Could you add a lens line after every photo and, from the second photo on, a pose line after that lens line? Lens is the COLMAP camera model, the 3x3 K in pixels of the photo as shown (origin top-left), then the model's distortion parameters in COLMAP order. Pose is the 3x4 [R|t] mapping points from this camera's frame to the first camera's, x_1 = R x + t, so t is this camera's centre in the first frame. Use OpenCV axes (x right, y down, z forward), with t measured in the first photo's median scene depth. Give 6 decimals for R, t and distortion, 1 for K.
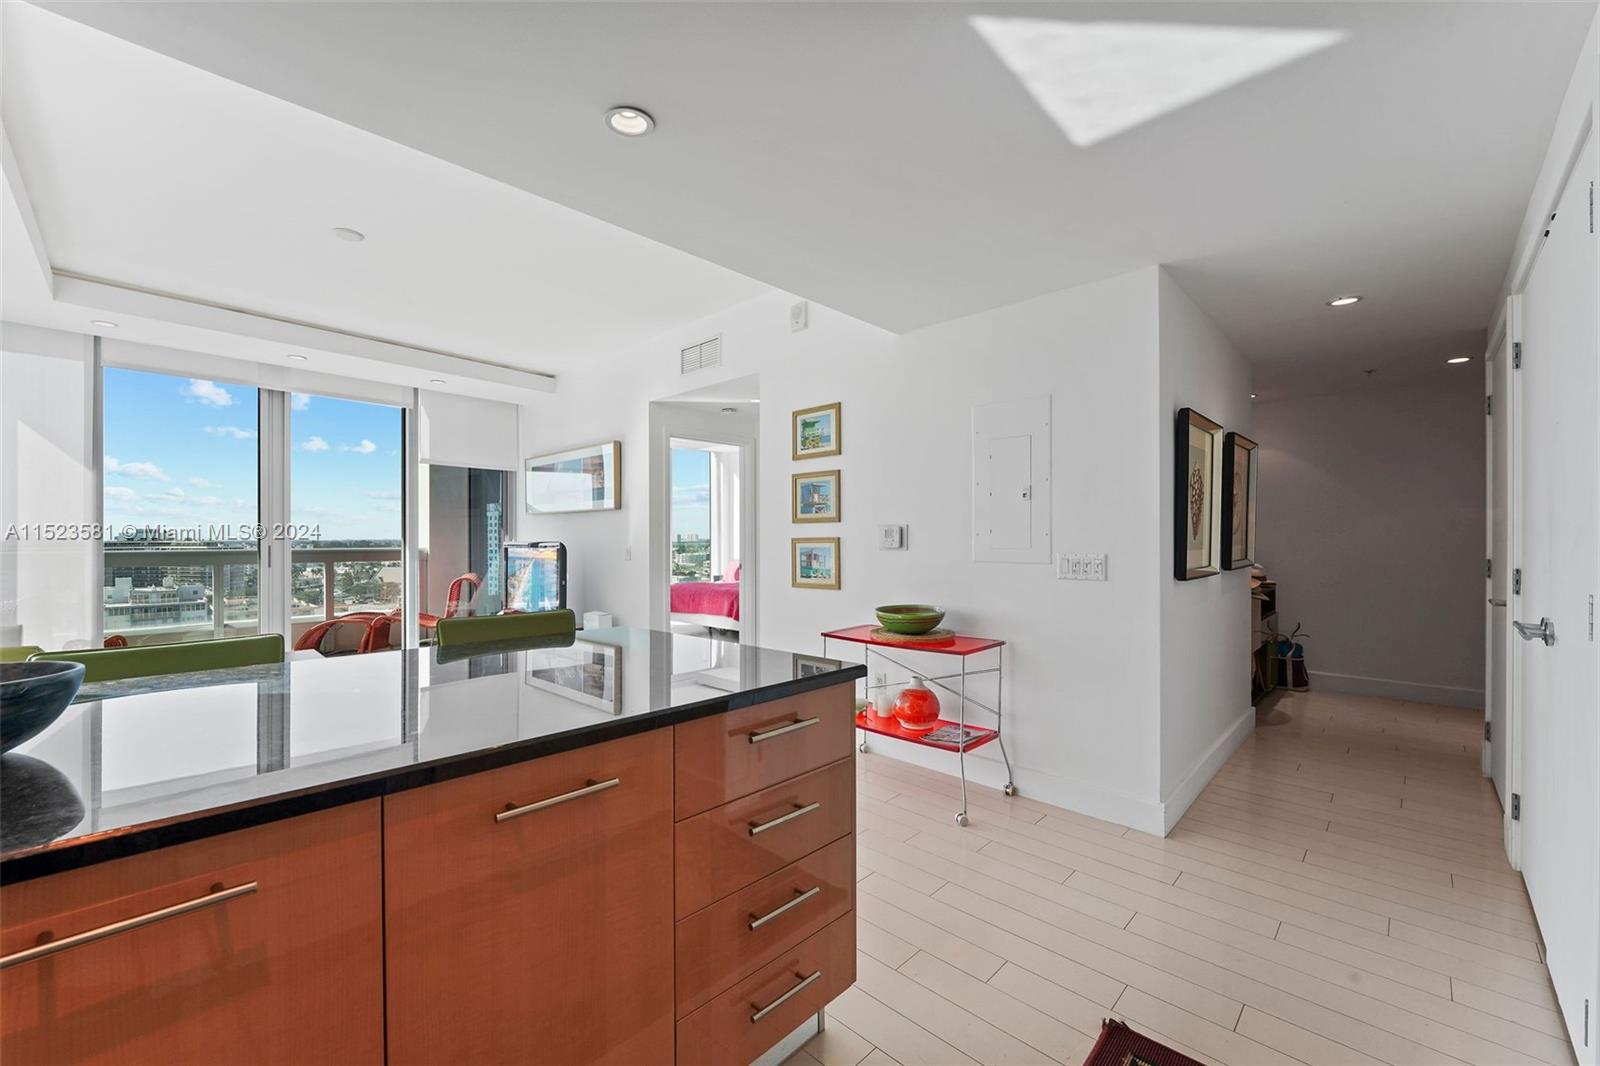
lens RADIAL K [[642.1, 0, 795.4], [0, 642.1, 534.7], [0, 0, 1]] dist [-0.009665, -0.000019]
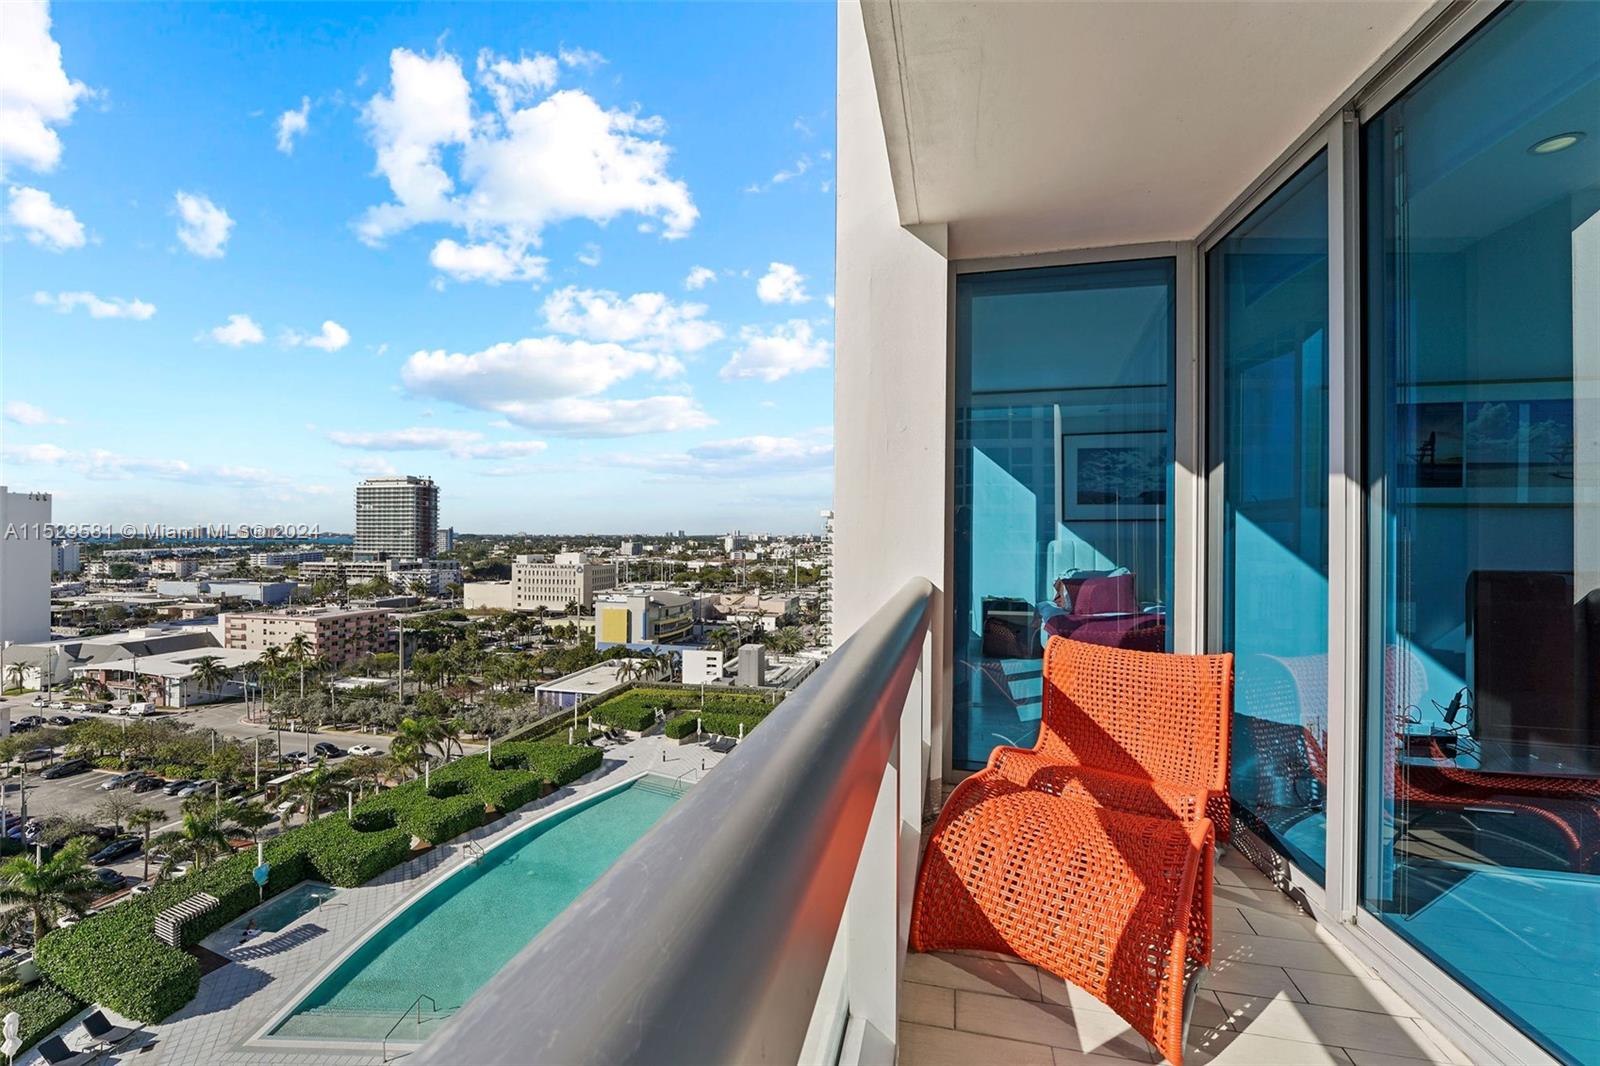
lens RADIAL K [[640.6, 0, 802.2], [0, 640.6, 534.4], [0, 0, 1]] dist [-0.001546, -0.001003]
pose [[0.862787, 0.008551, 0.505495, -1.629250], [-0.009947, 0.999951, 0.000062, -0.012993], [-0.505469, -0.005081, 0.862830, 1.321155]]
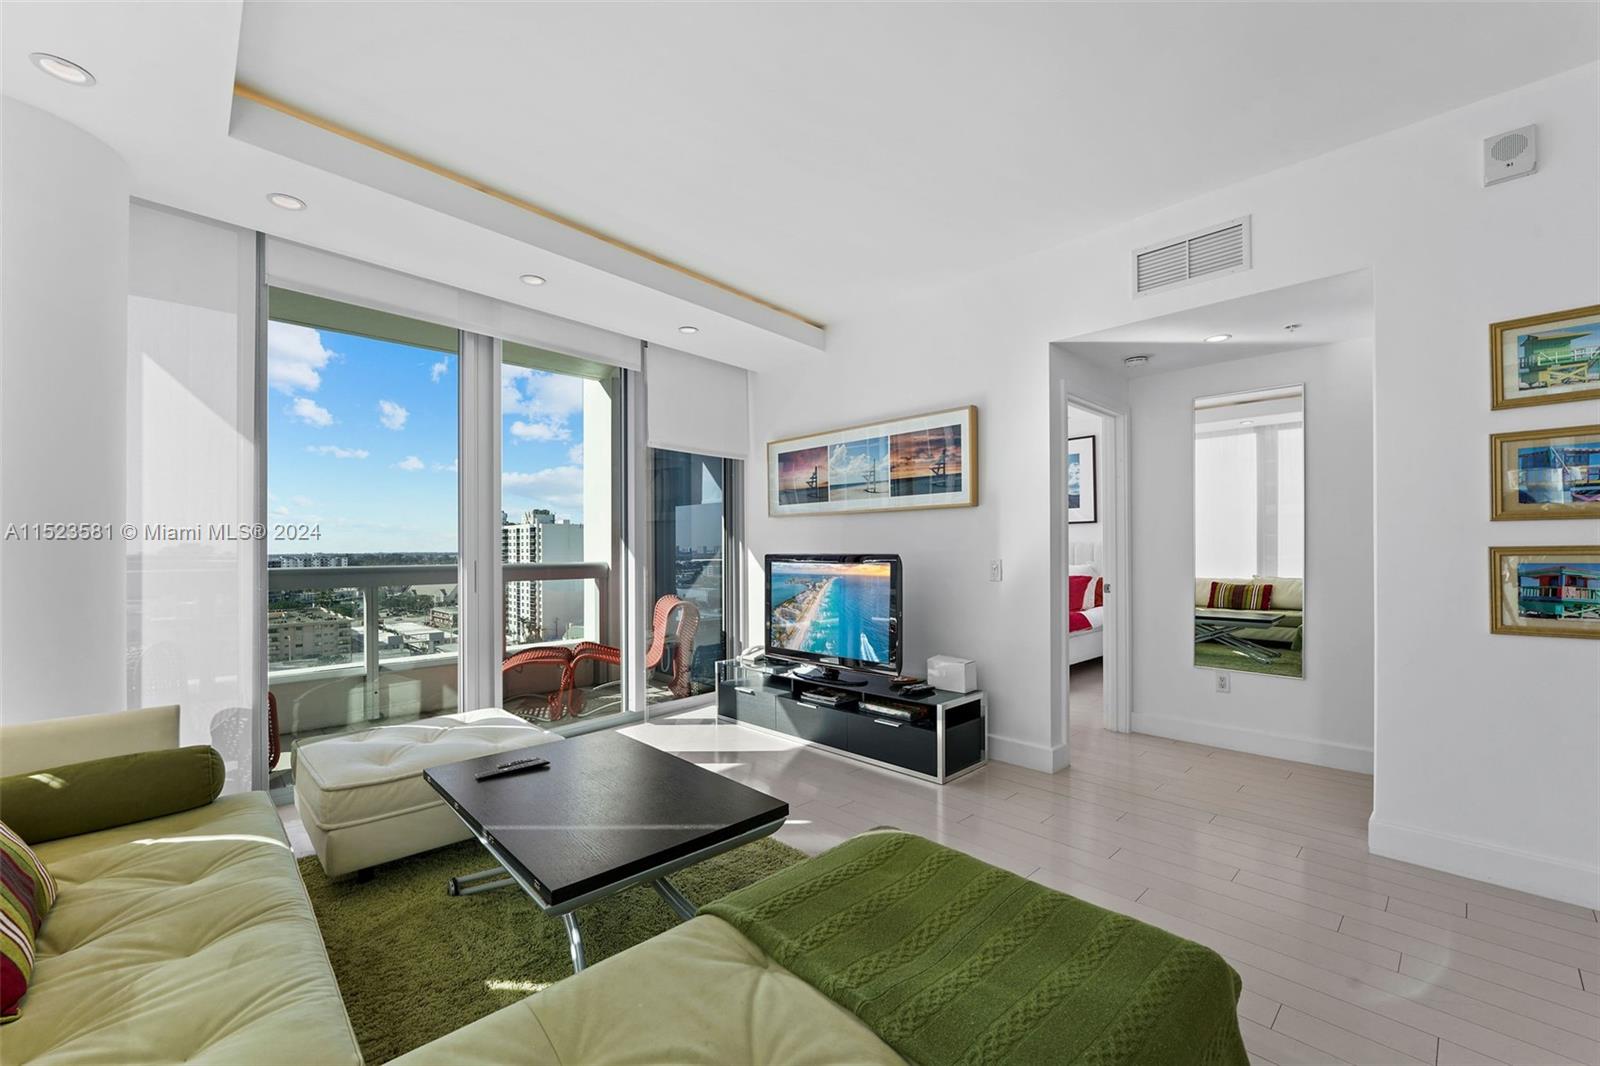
lens RADIAL K [[655.7, 0, 802.5], [0, 655.7, 540.2], [0, 0, 1]] dist [-0.010214, -0.000617]
pose [[0.999312, -0.000596, -0.037092, -0.598967], [0.000197, 0.999942, -0.010765, 0.005879], [0.037096, 0.010750, 0.999254, 0.413971]]
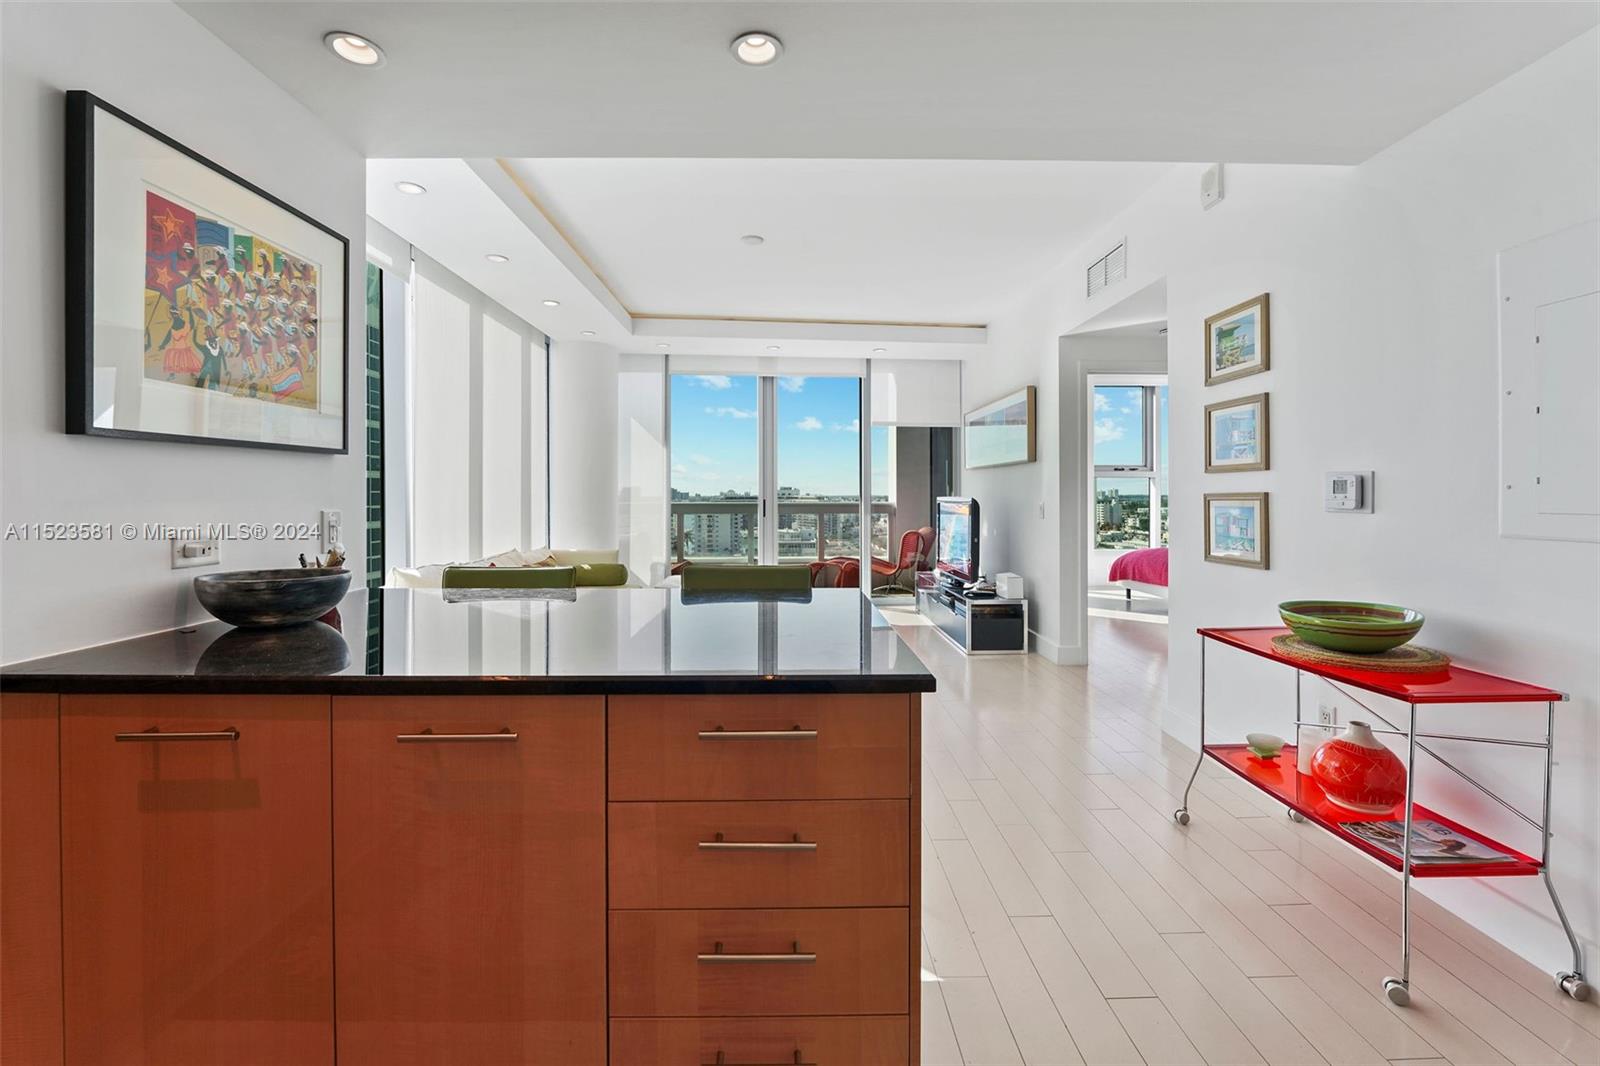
lens RADIAL K [[659.0, 0, 797.9], [0, 659.0, 492.7], [0, 0, 1]] dist [-0.001220, -0.005555]
pose [[0.711994, -0.000768, -0.702185, 0.192638], [0.003372, 0.999992, 0.002326, 0.001010], [0.702177, -0.004024, 0.711991, 0.148782]]
